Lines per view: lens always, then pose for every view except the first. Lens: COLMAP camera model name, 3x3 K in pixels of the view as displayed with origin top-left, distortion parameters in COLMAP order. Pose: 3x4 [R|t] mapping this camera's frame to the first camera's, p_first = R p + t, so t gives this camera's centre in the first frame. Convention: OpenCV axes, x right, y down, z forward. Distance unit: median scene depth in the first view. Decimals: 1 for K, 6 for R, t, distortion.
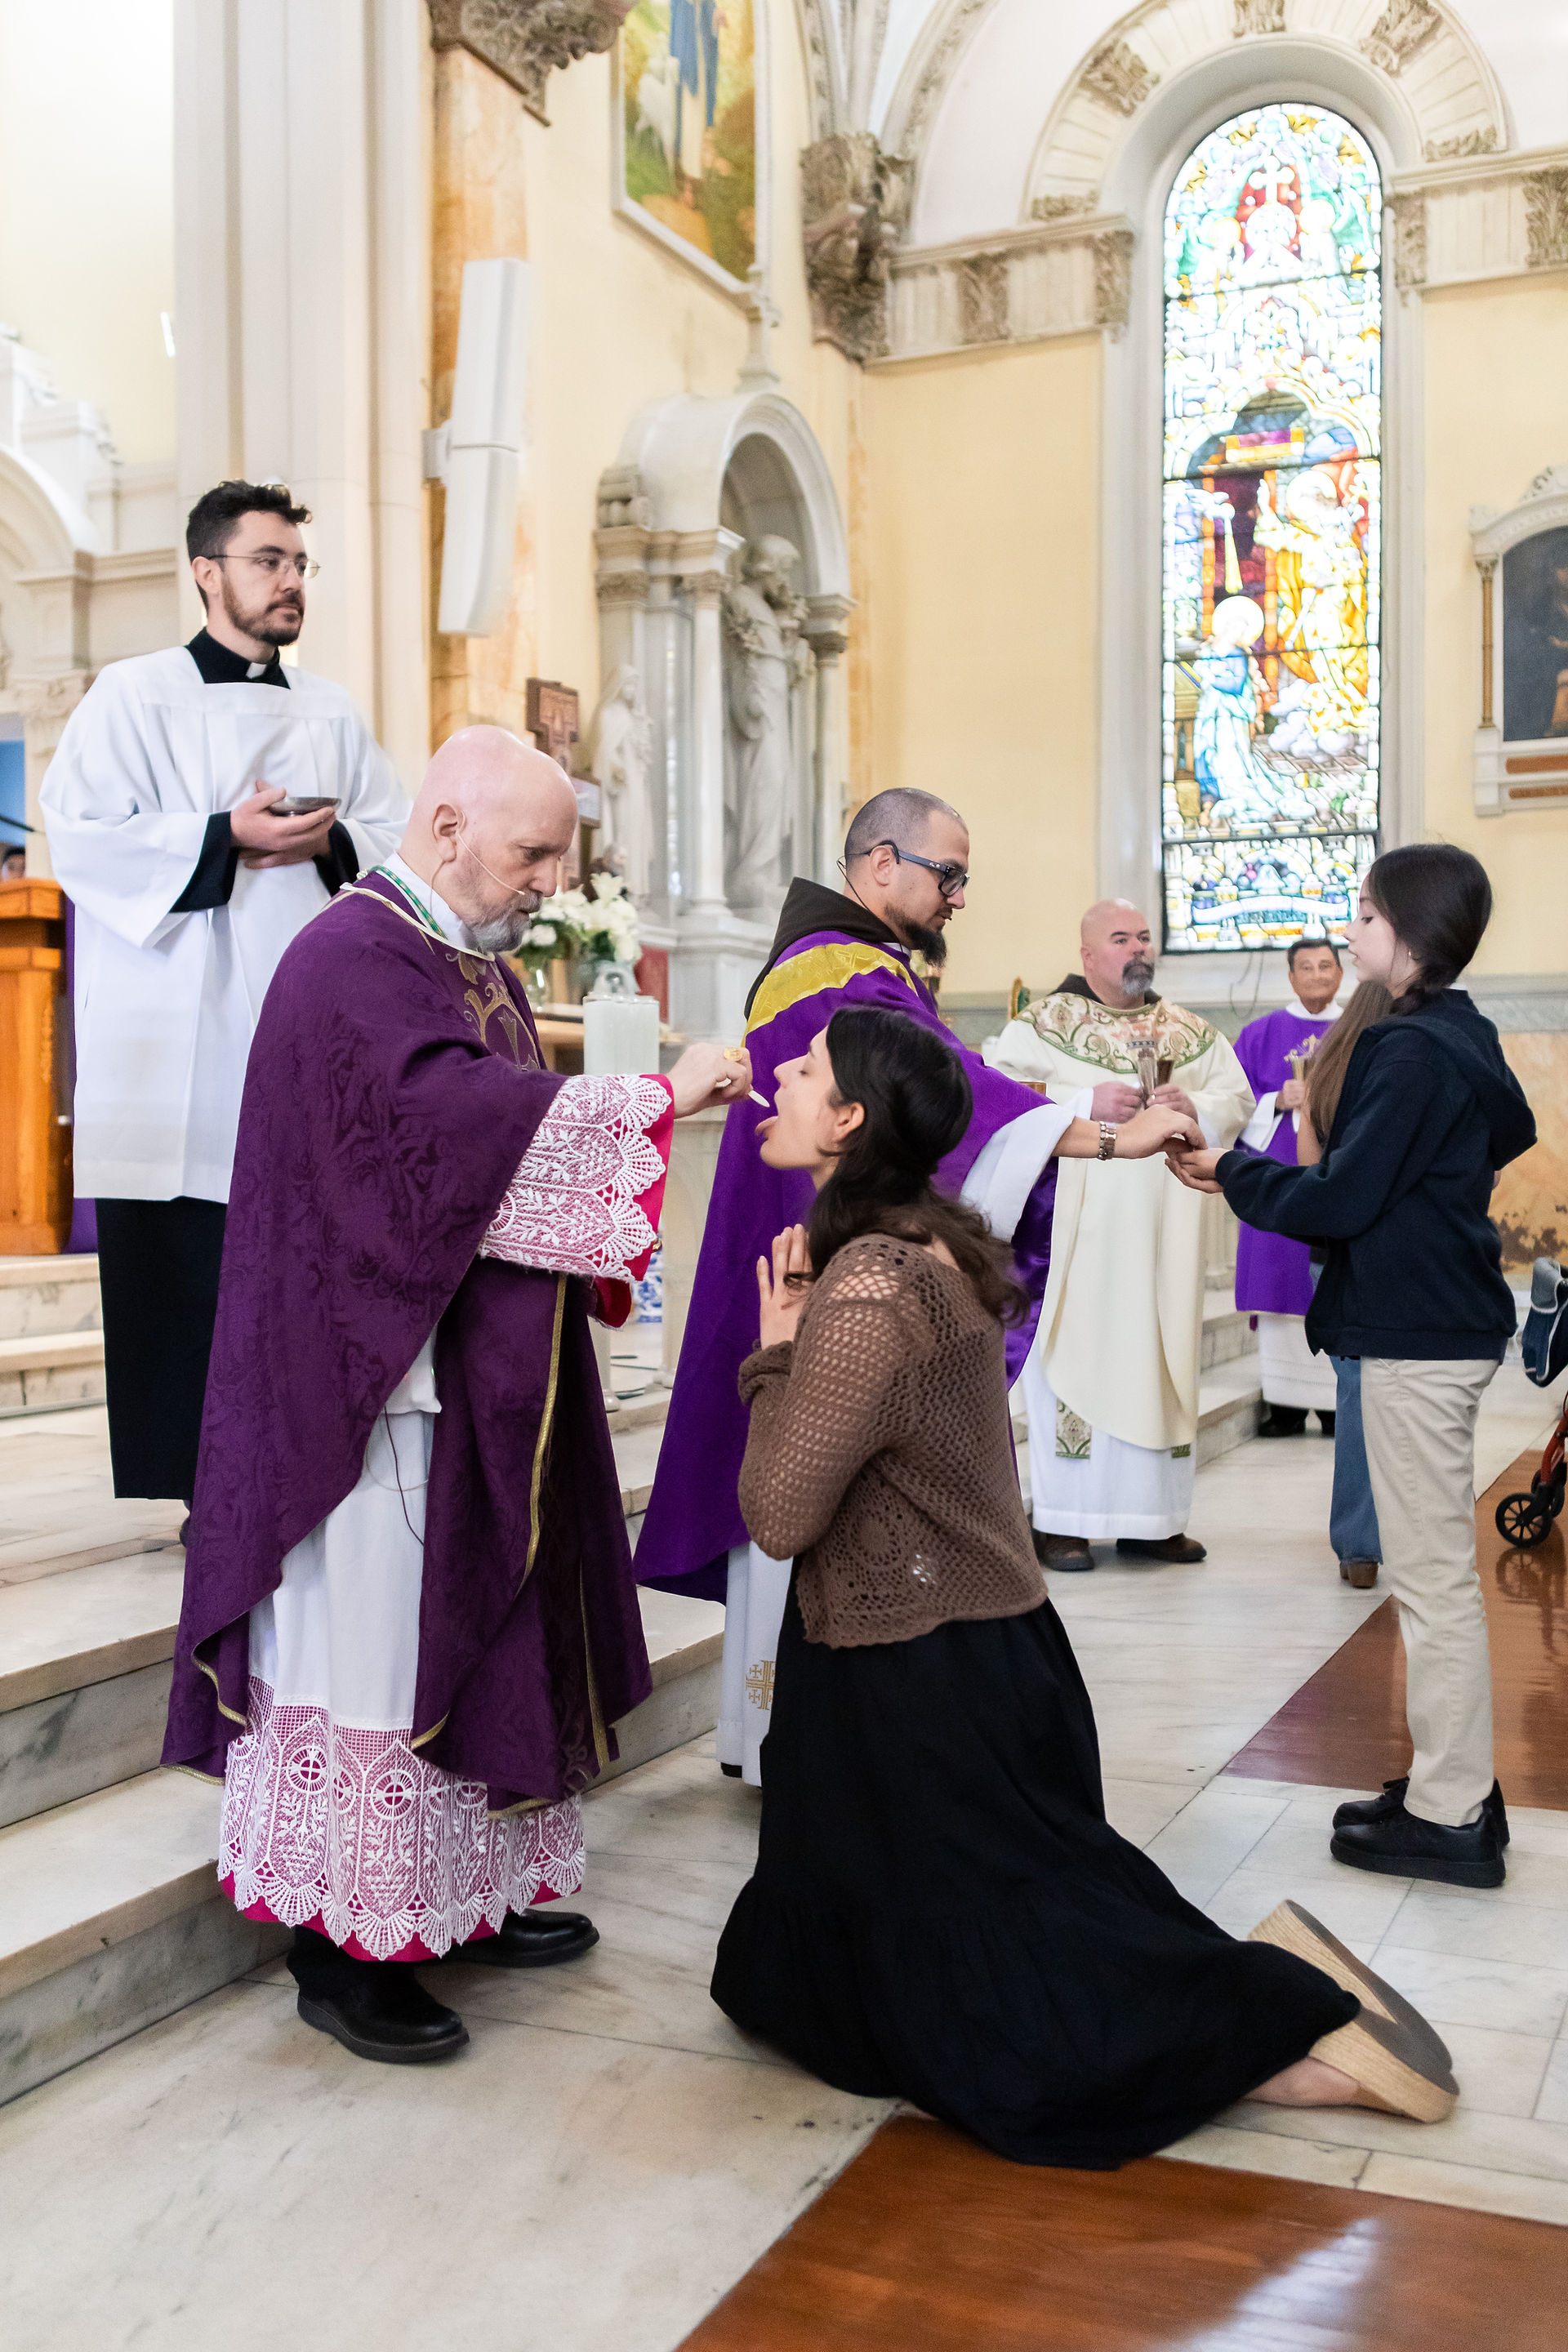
lens RADIAL K [[2341.8, 0, 784.0], [0, 2341.8, 1176.0], [0, 0, 1]] dist [0.013219, -0.029798]
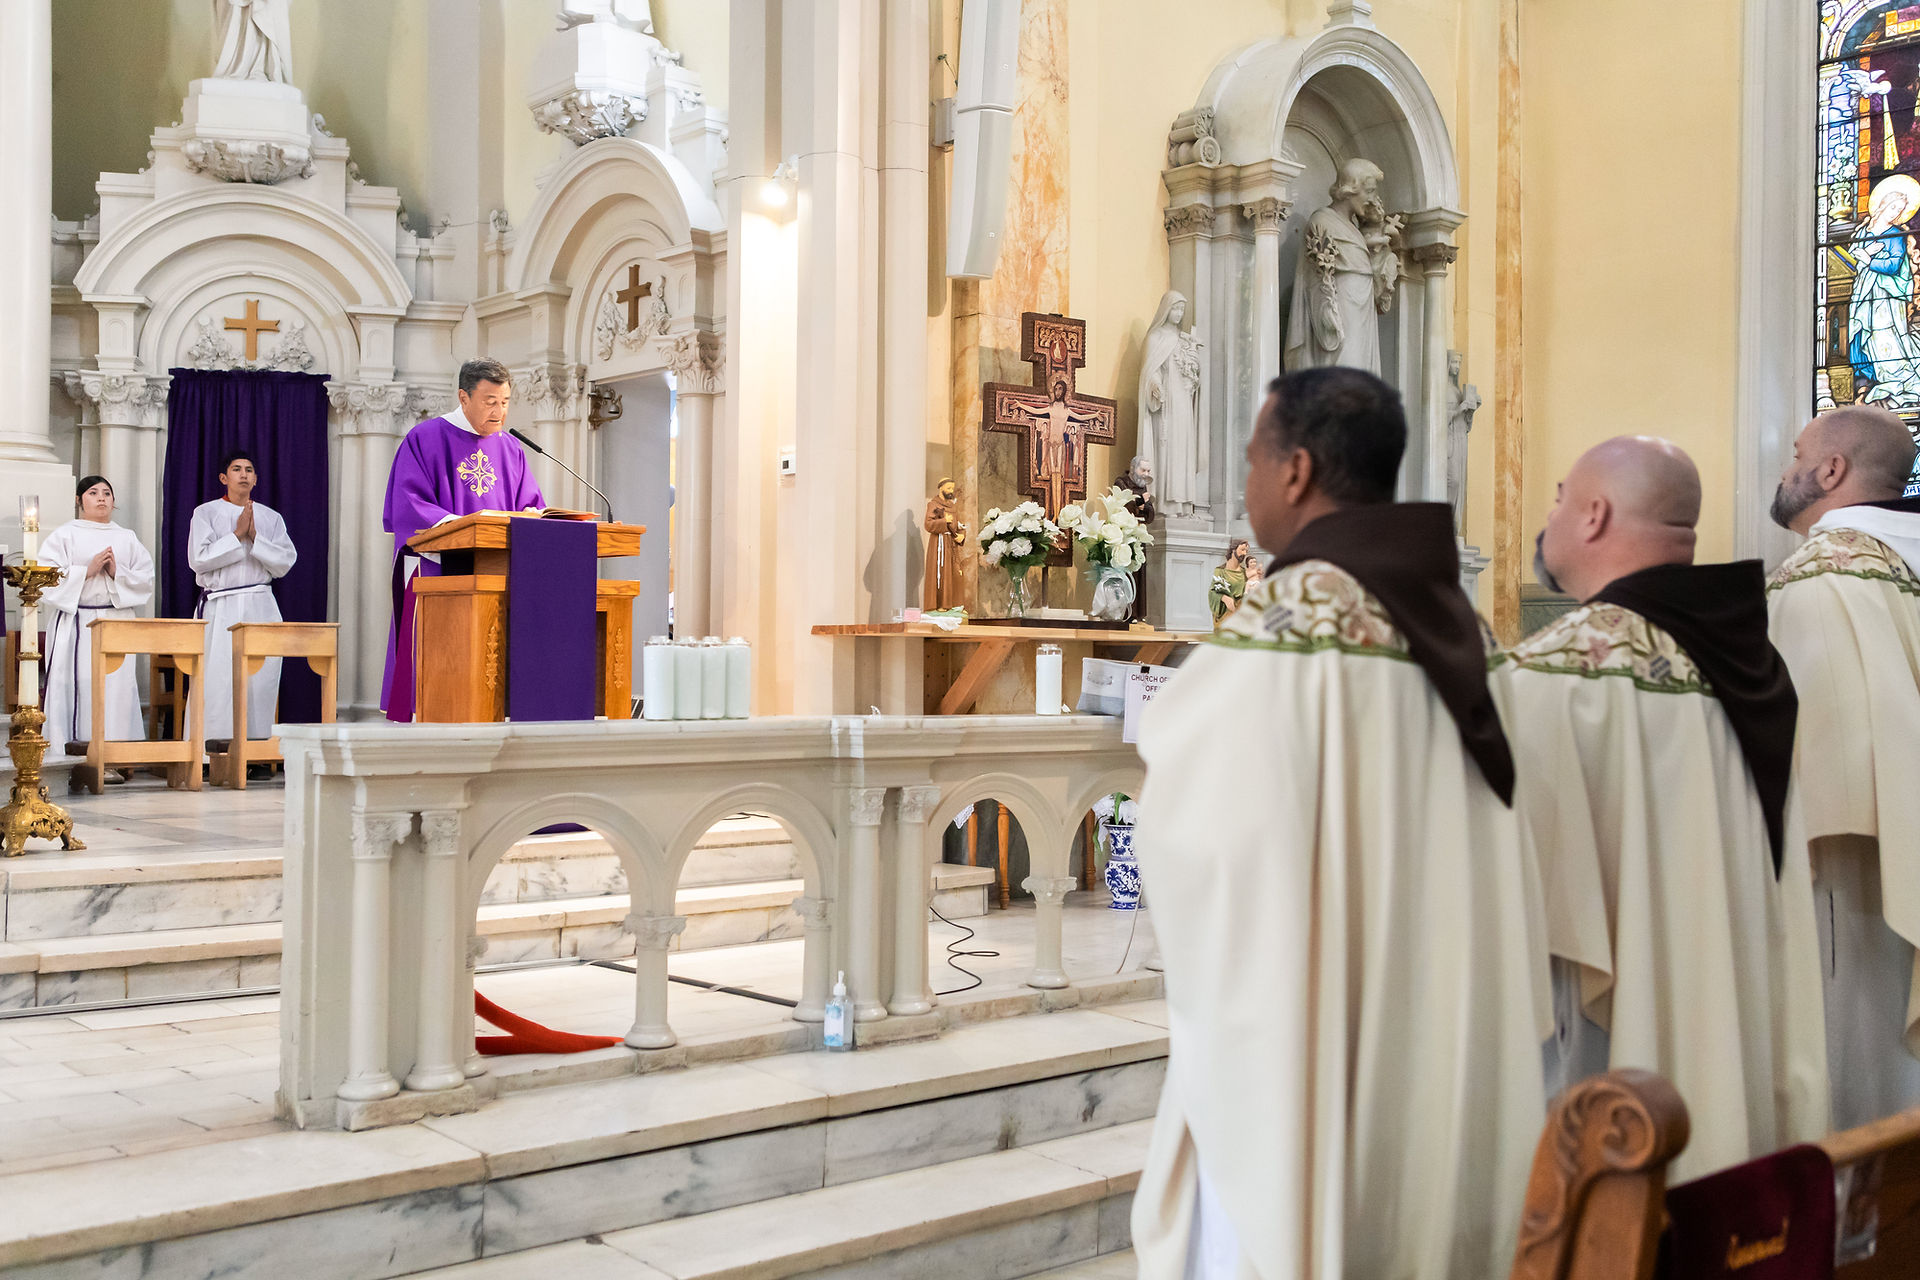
lens RADIAL K [[1911.7, 0, 960.0], [0, 1911.7, 640.0], [0, 0, 1]] dist [0.013219, -0.029798]
pose [[0.910907, 0.009683, -0.412499, 0.190172], [-0.022558, 0.999398, -0.026353, -0.028430], [0.411996, 0.033310, 0.910577, 0.143098]]
